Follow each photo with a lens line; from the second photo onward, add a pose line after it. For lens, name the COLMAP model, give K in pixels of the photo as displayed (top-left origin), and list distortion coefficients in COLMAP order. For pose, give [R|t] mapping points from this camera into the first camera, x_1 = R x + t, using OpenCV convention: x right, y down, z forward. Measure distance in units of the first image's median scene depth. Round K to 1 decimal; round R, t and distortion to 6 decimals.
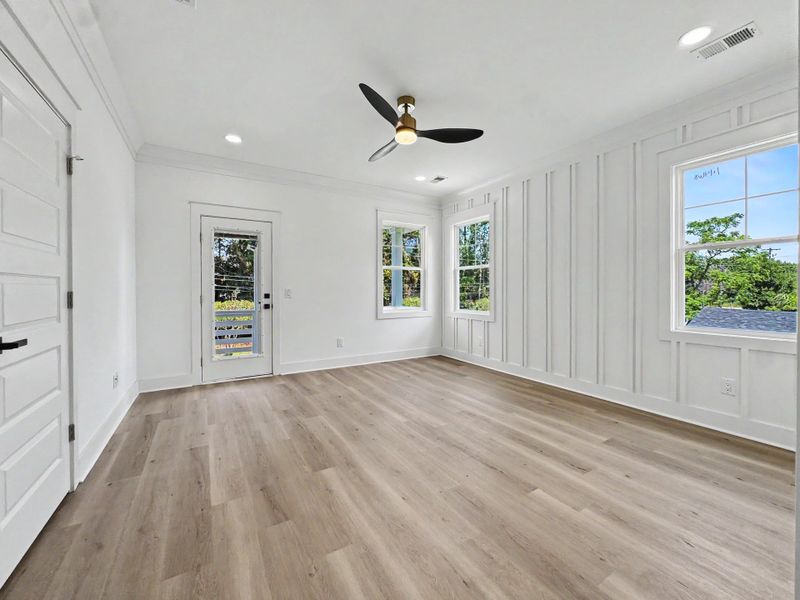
lens RADIAL K [[326.3, 0, 399.9], [0, 326.3, 294.3], [0, 0, 1]] dist [-0.001482, -0.000182]
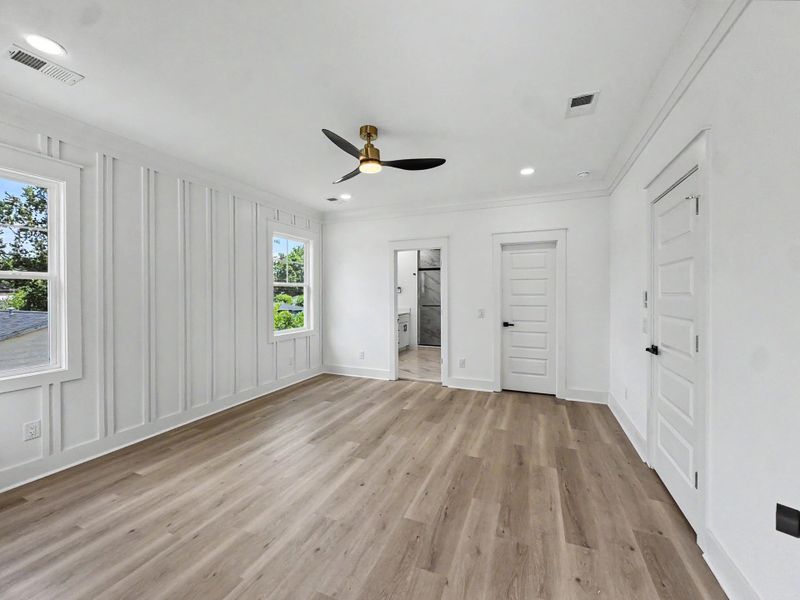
lens RADIAL K [[326.3, 0, 399.9], [0, 326.3, 294.3], [0, 0, 1]] dist [-0.001482, -0.000182]
pose [[-0.590901, 0.002030, 0.806741, -0.843316], [0.011772, 0.999912, 0.006106, -0.096932], [-0.806658, 0.013105, -0.590873, 1.519061]]
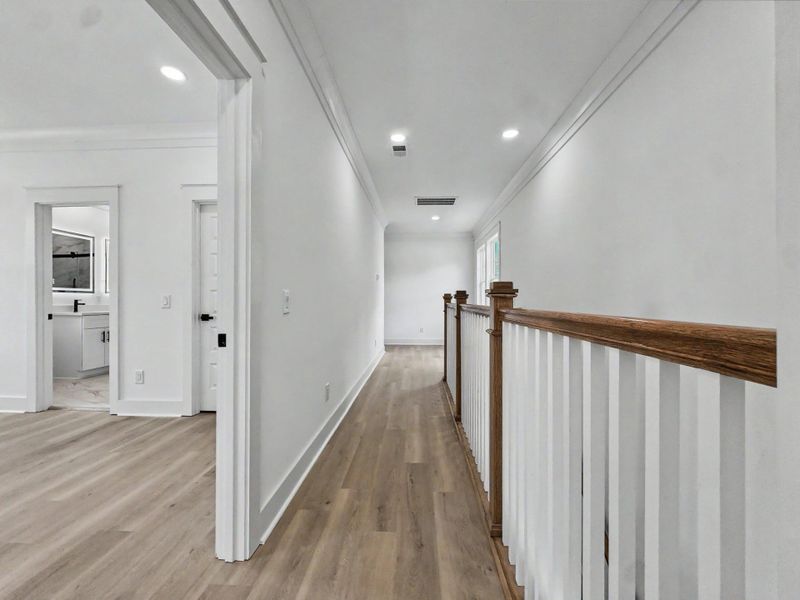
lens RADIAL K [[318.6, 0, 400.0], [0, 318.6, 300.0], [0, 0, 1]] dist [-0.000978, -0.000044]
pose [[-0.827858, -0.001361, 0.560936, -1.031450], [0.004445, 0.999950, 0.008986, 0.003248], [-0.560921, 0.009932, -0.827810, 0.655506]]
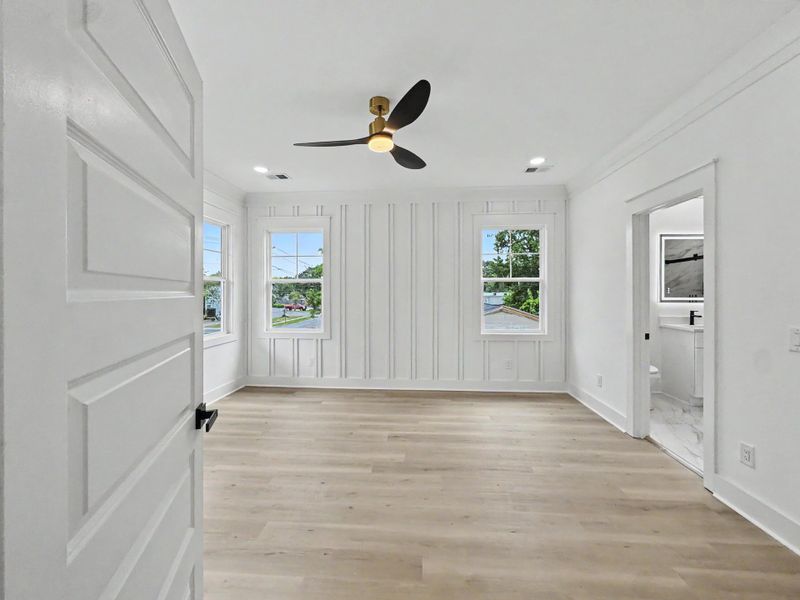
lens RADIAL K [[326.3, 0, 399.9], [0, 326.3, 294.3], [0, 0, 1]] dist [-0.001482, -0.000182]
pose [[0.576838, -0.002425, 0.816855, -0.664881], [0.009439, 0.999949, -0.003697, -0.074510], [-0.816804, 0.009843, 0.576831, 0.452532]]
